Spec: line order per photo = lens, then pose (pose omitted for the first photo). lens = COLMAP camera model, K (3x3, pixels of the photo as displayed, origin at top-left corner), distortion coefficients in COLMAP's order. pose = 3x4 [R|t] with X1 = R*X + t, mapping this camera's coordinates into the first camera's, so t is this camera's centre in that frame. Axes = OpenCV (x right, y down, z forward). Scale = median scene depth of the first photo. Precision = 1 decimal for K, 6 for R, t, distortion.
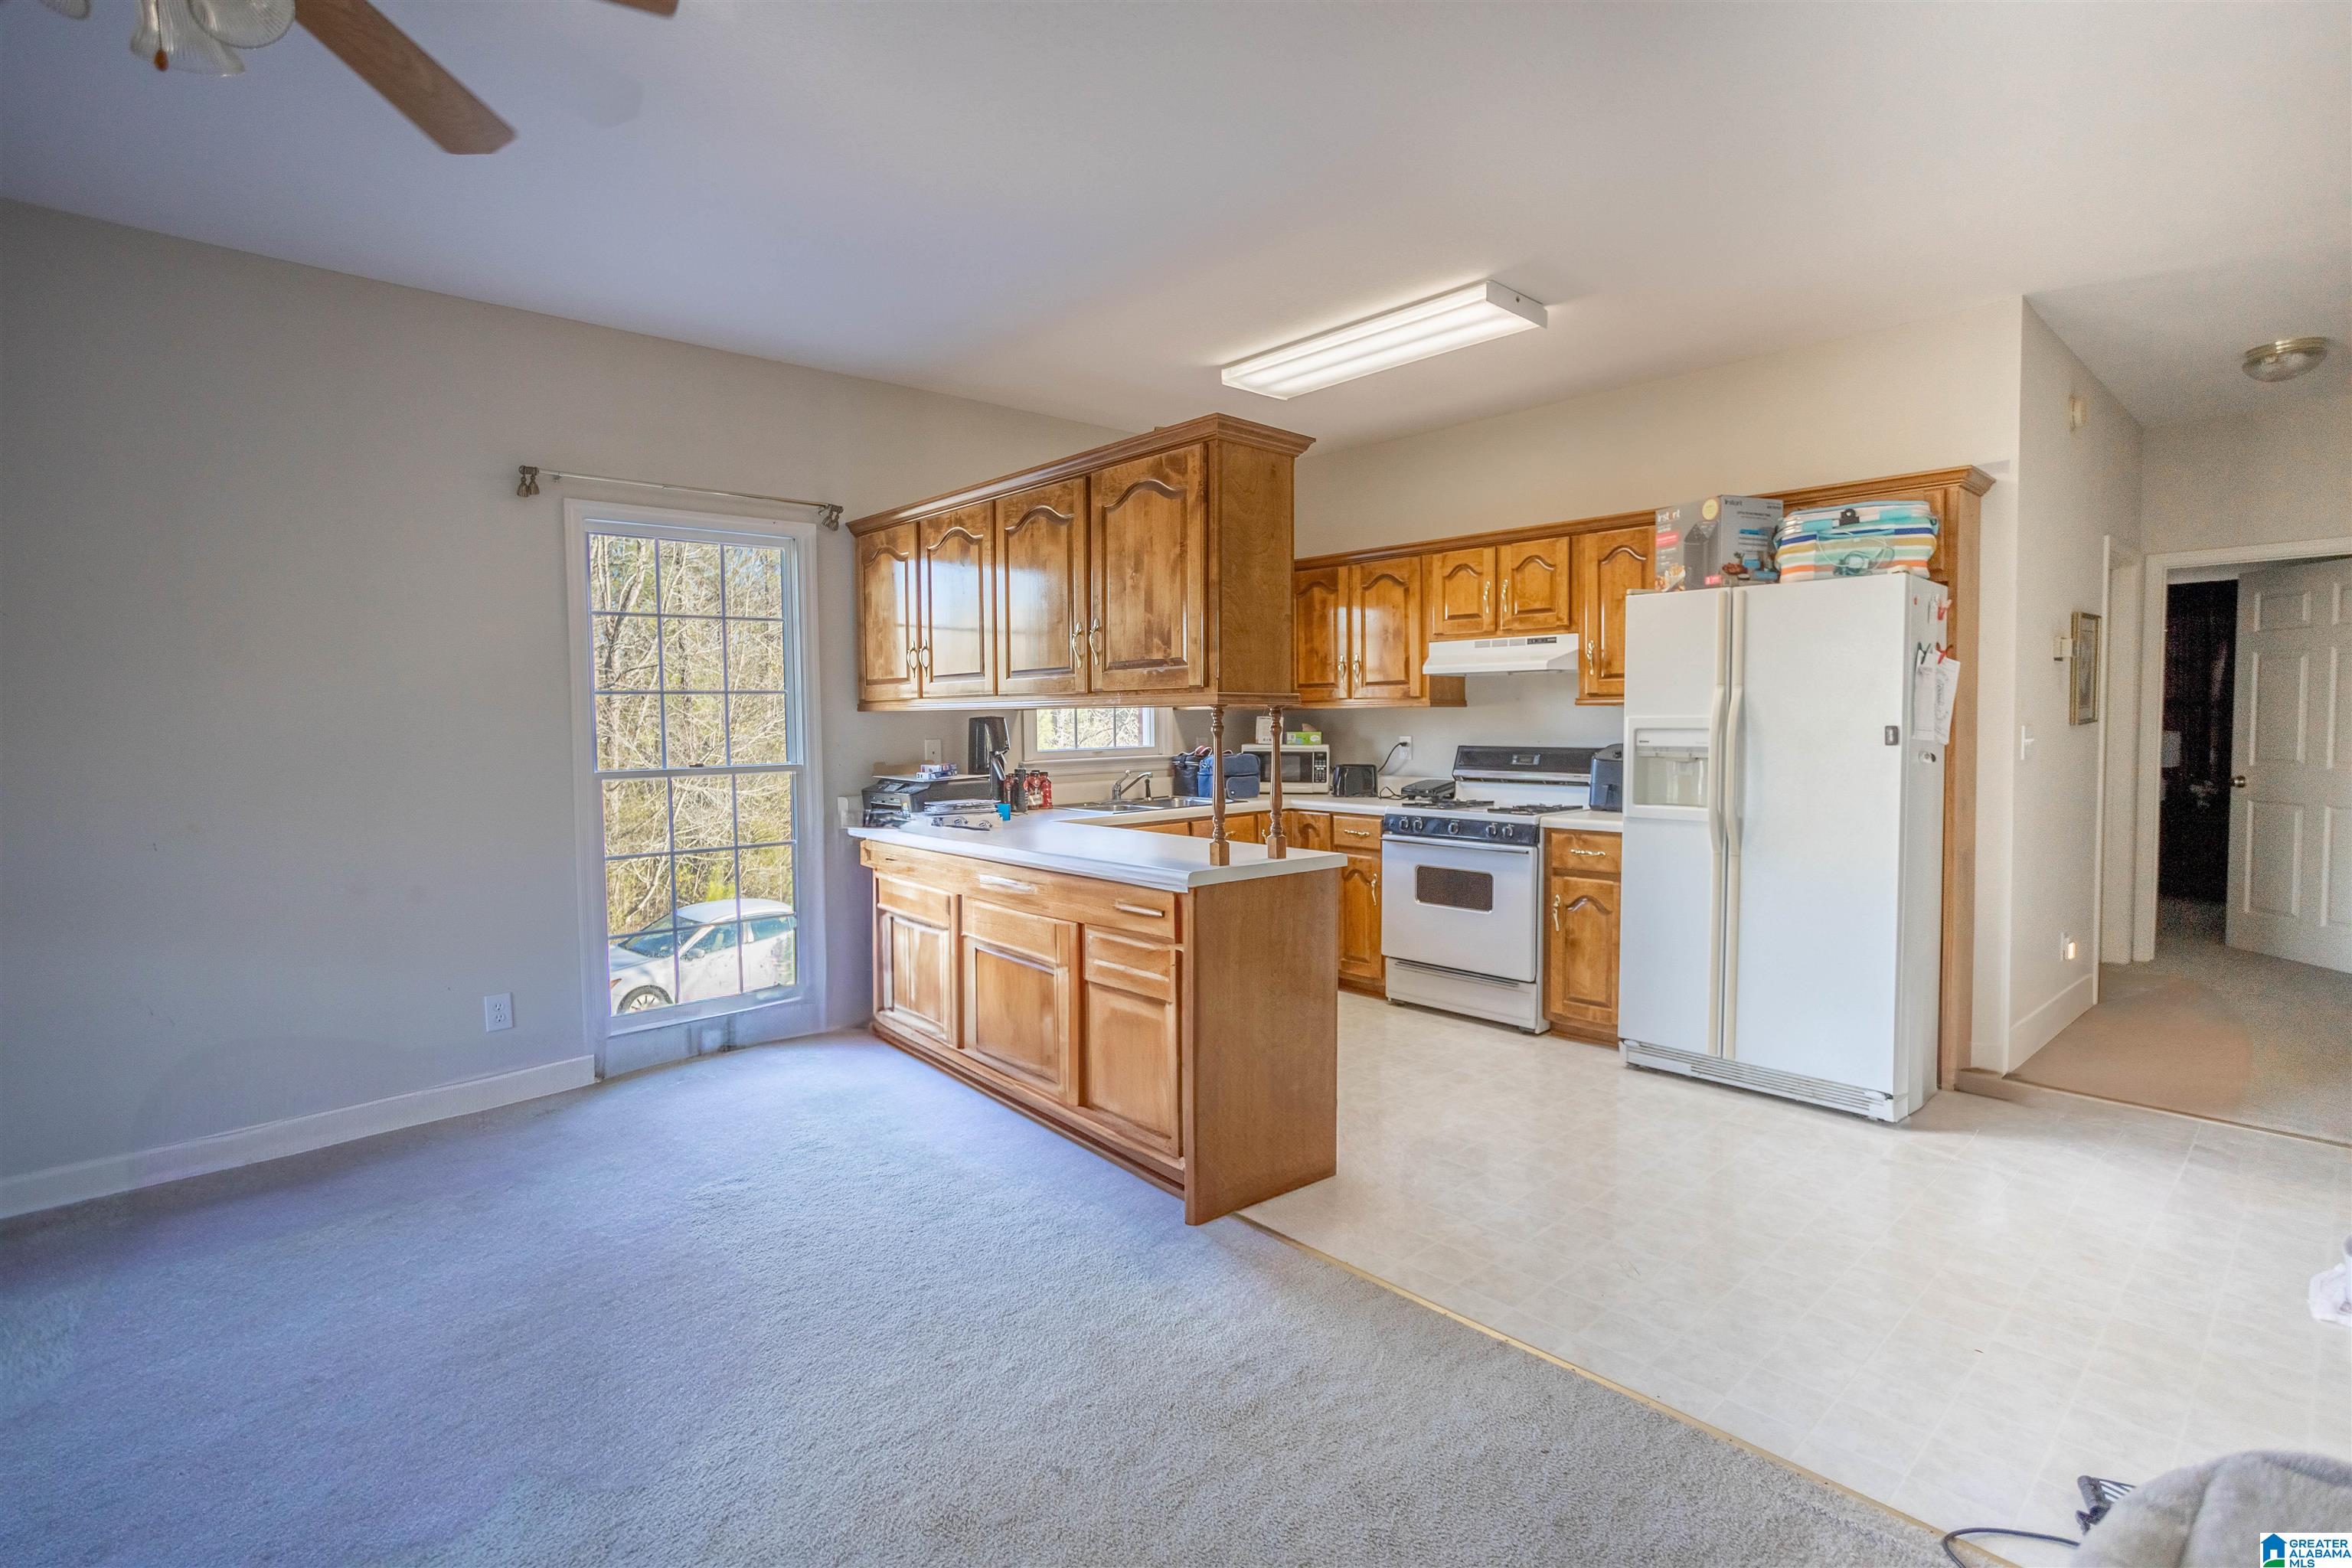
lens RADIAL K [[1112.3, 0, 1185.7], [0, 1112.3, 774.0], [0, 0, 1]] dist [-0.000874, 0.000122]
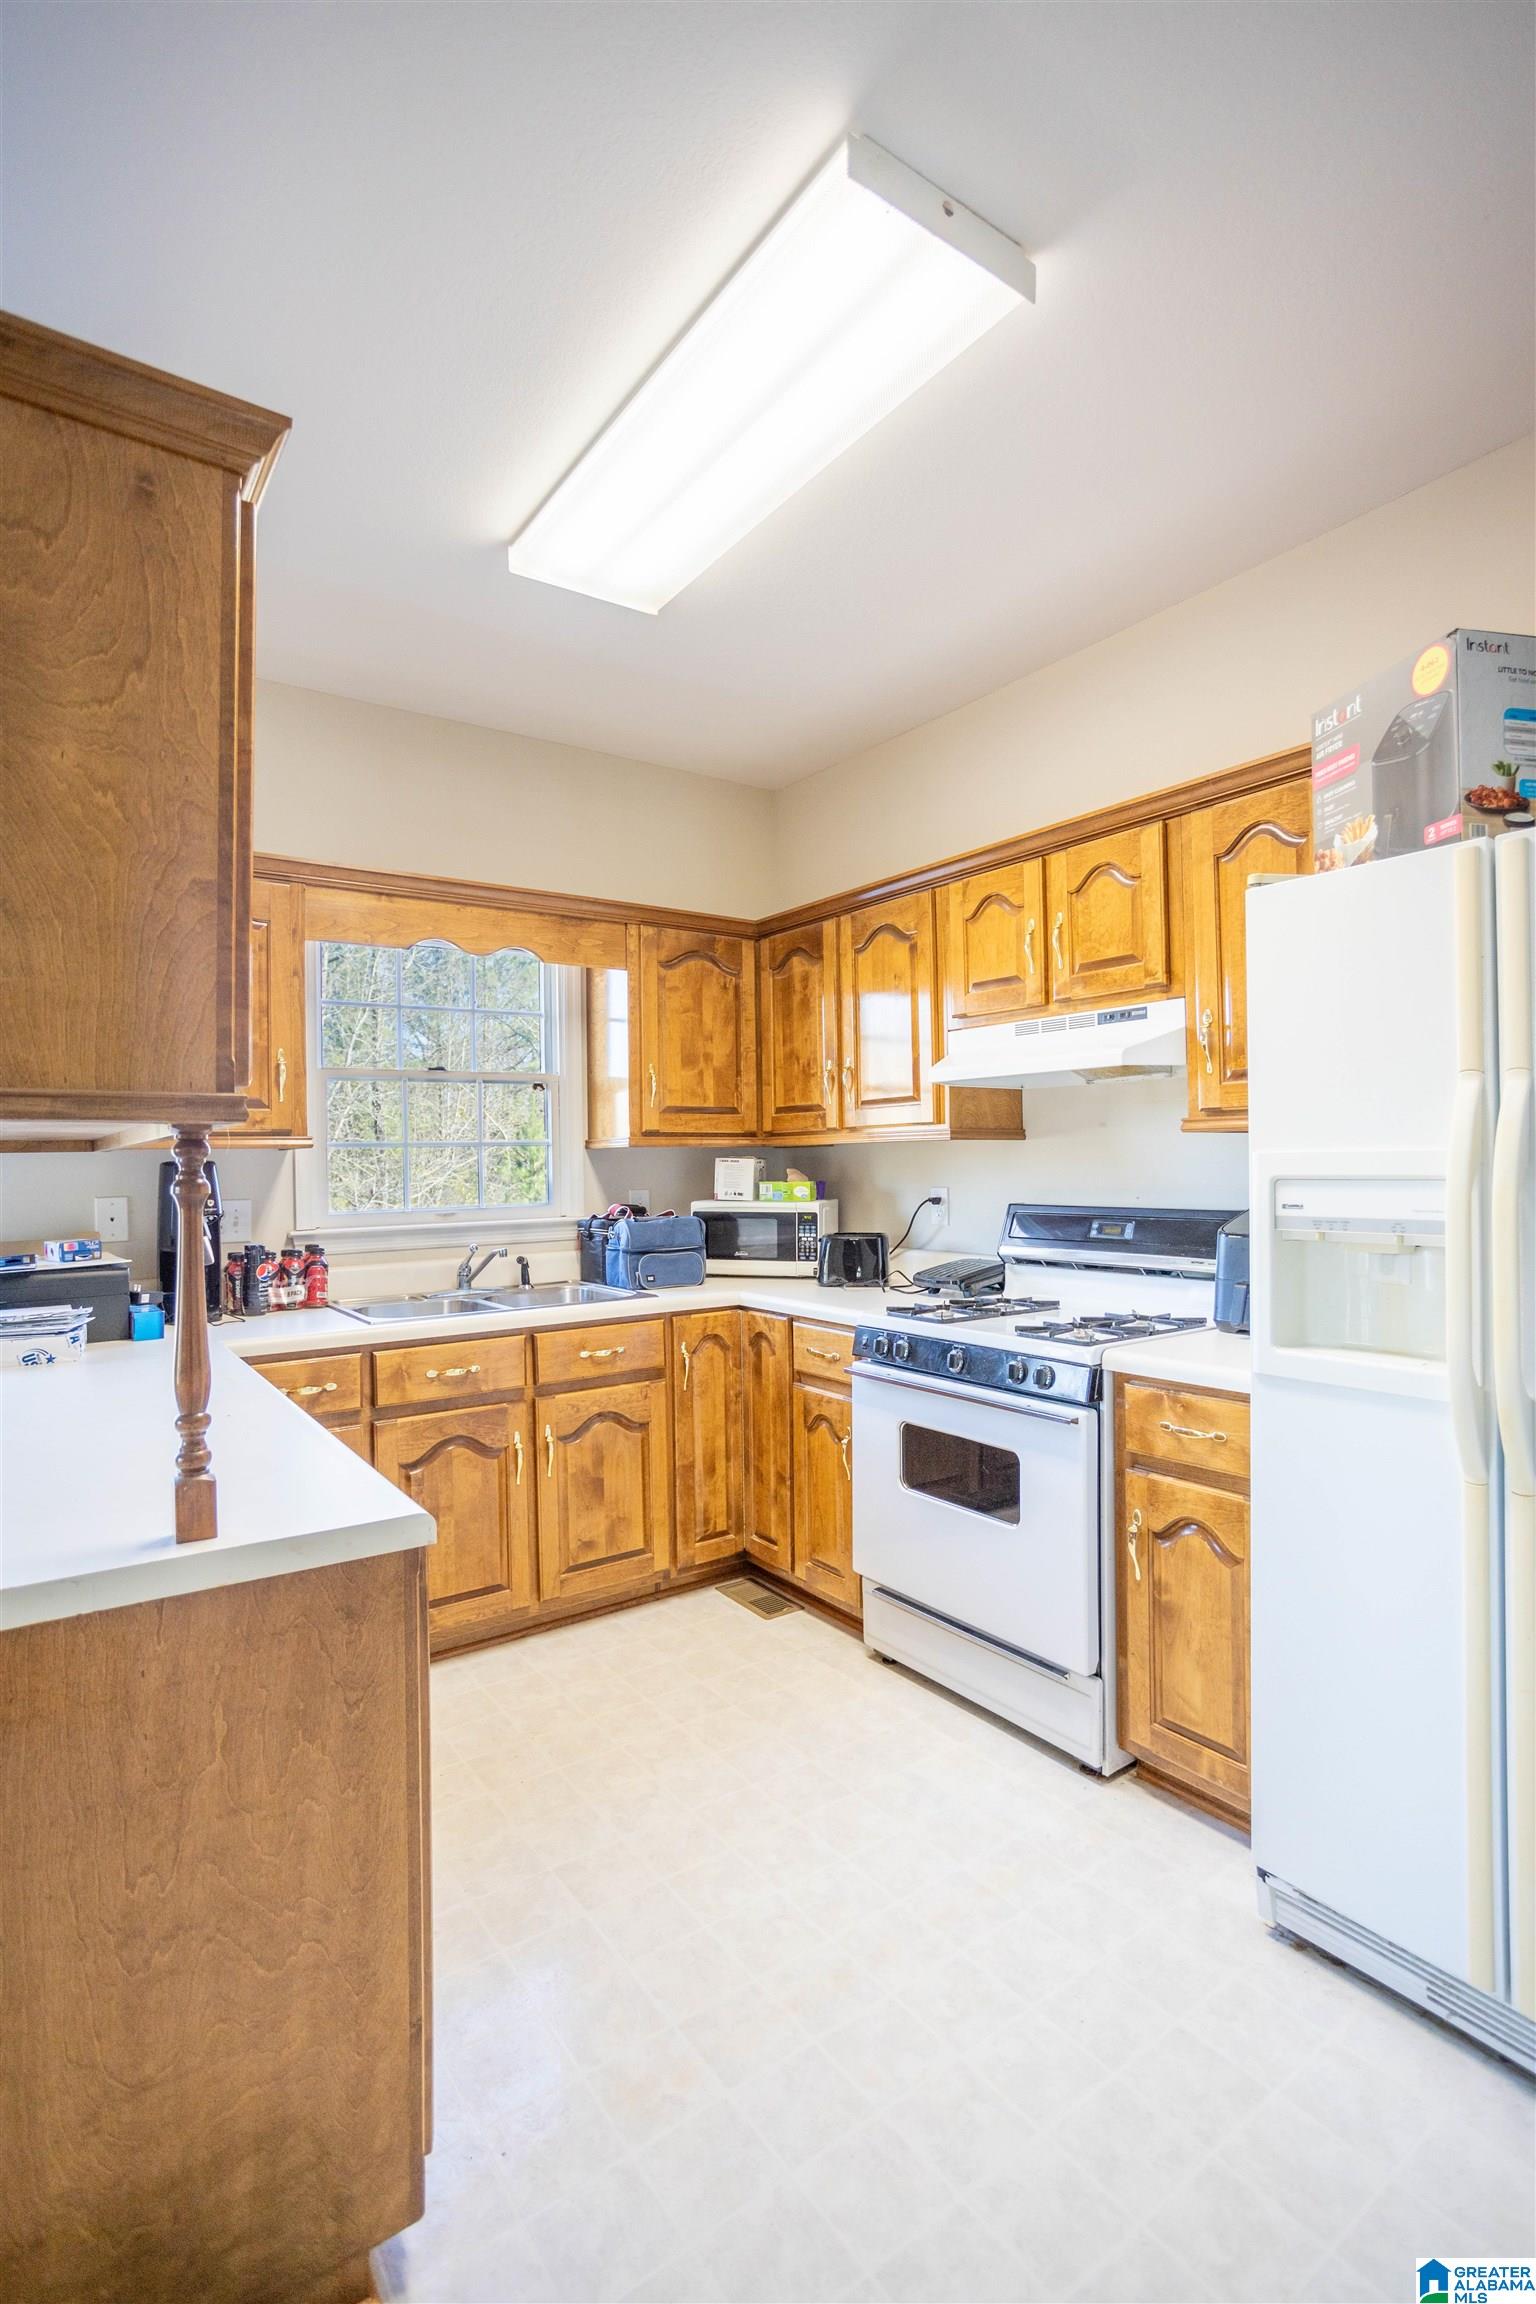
lens RADIAL K [[1087.9, 0, 772.8], [0, 1087.9, 1161.3], [0, 0, 1]] dist [-0.039773, 0.034649]
pose [[0.991693, -0.006821, -0.128447, 0.209958], [0.000324, 0.998722, -0.050538, -0.020538], [0.128628, 0.050077, 0.990428, 0.436558]]
